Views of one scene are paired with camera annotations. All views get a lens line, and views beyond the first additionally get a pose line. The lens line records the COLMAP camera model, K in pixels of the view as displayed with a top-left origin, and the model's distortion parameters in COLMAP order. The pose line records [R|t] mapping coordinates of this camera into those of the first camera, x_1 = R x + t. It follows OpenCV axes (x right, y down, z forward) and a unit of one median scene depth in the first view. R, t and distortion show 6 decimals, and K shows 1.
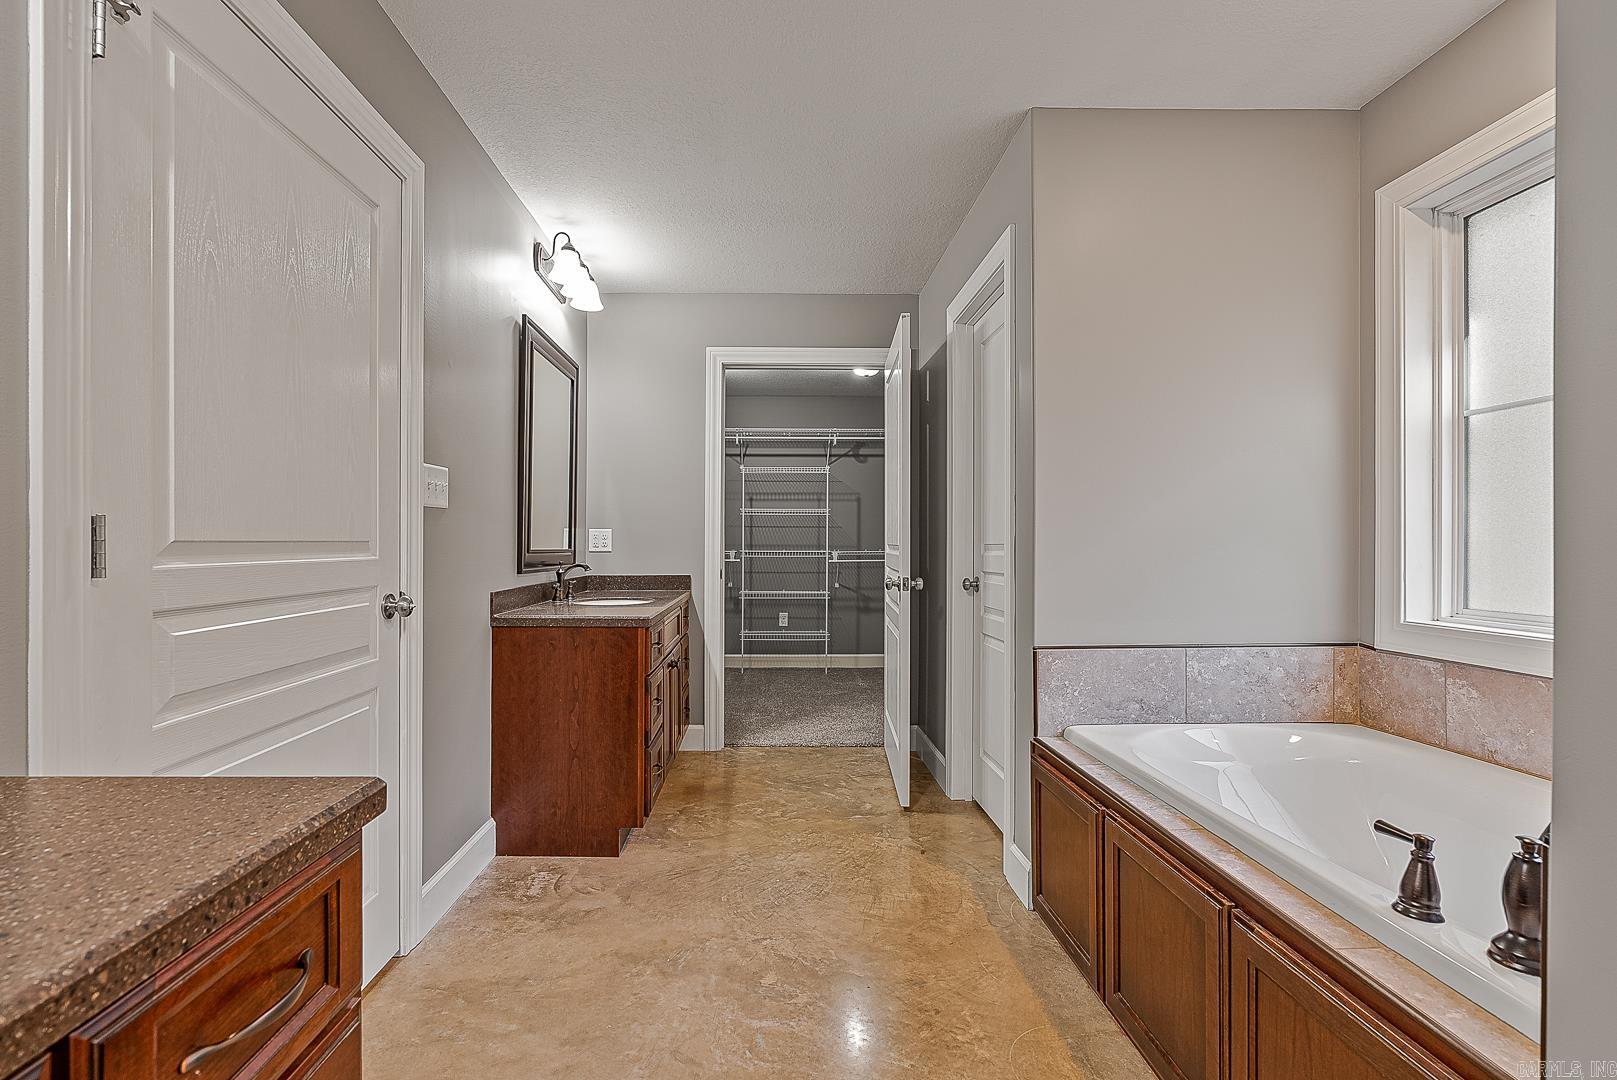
lens RADIAL K [[747.4, 0, 804.8], [0, 747.4, 545.6], [0, 0, 1]] dist [-0.009861, 0.001615]
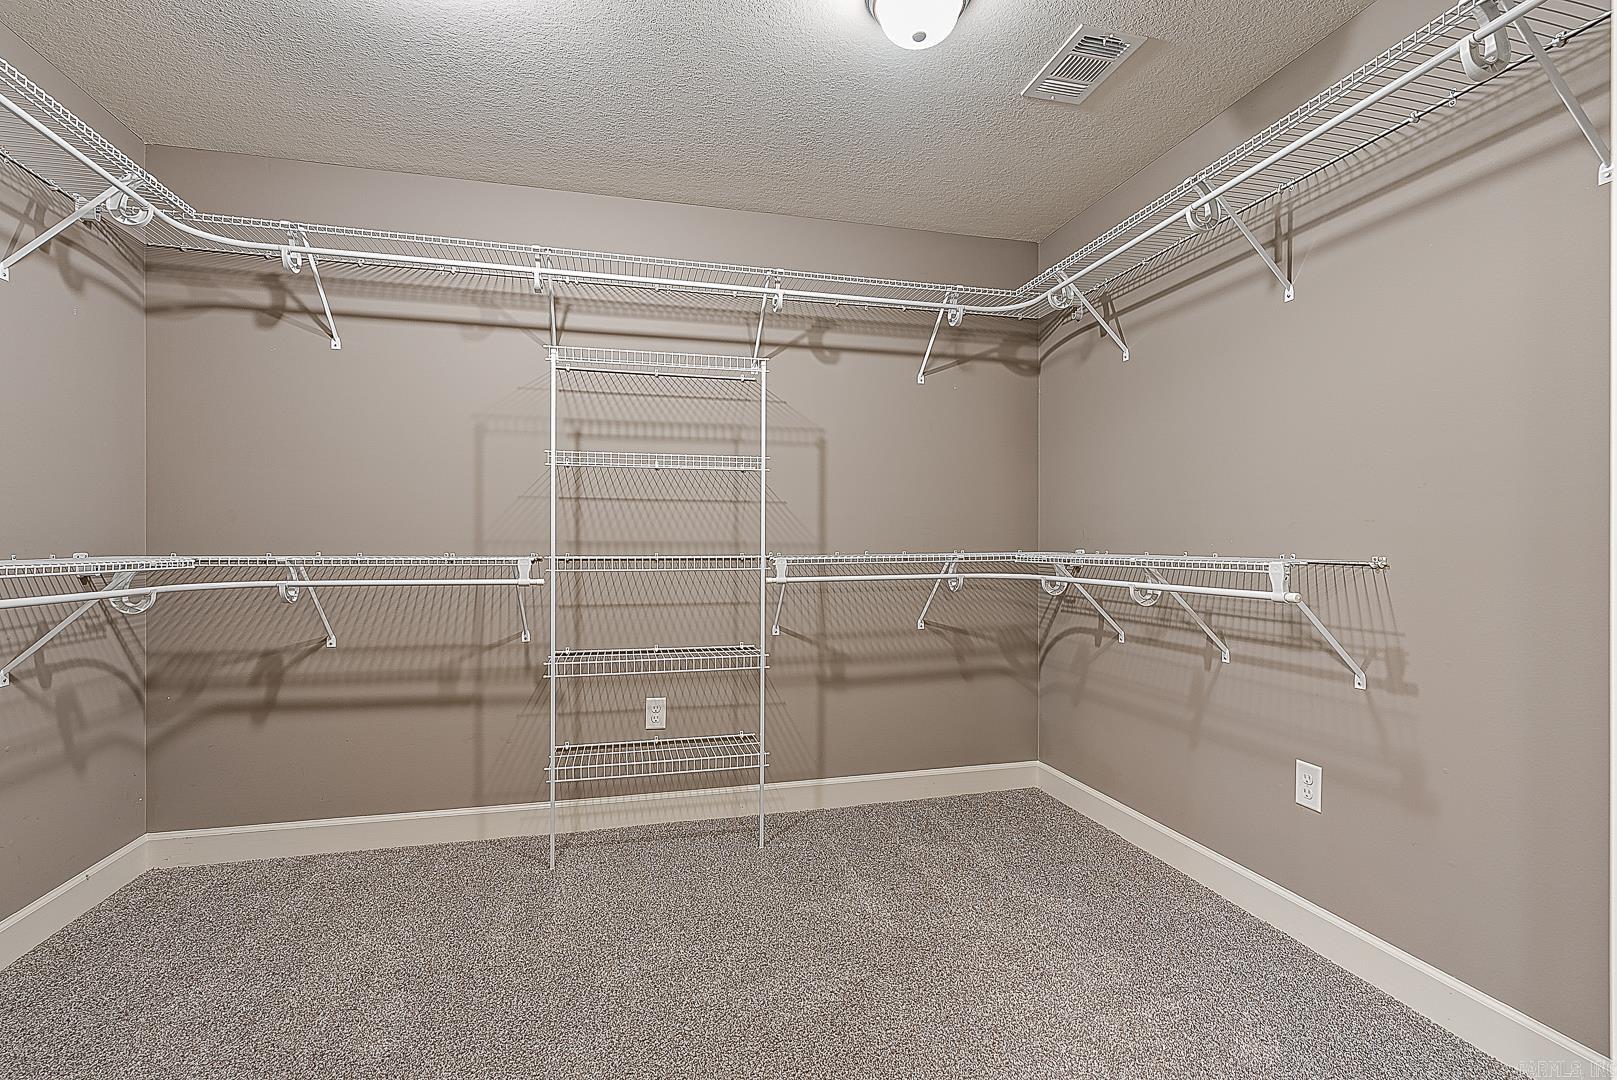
lens RADIAL K [[747.4, 0, 807.6], [0, 747.4, 547.4], [0, 0, 1]] dist [-0.009861, 0.001615]
pose [[0.977827, -0.002476, 0.209399, -0.032957], [0.001829, 0.999993, 0.003284, 0.001073], [-0.209406, -0.002828, 0.977825, 0.554238]]
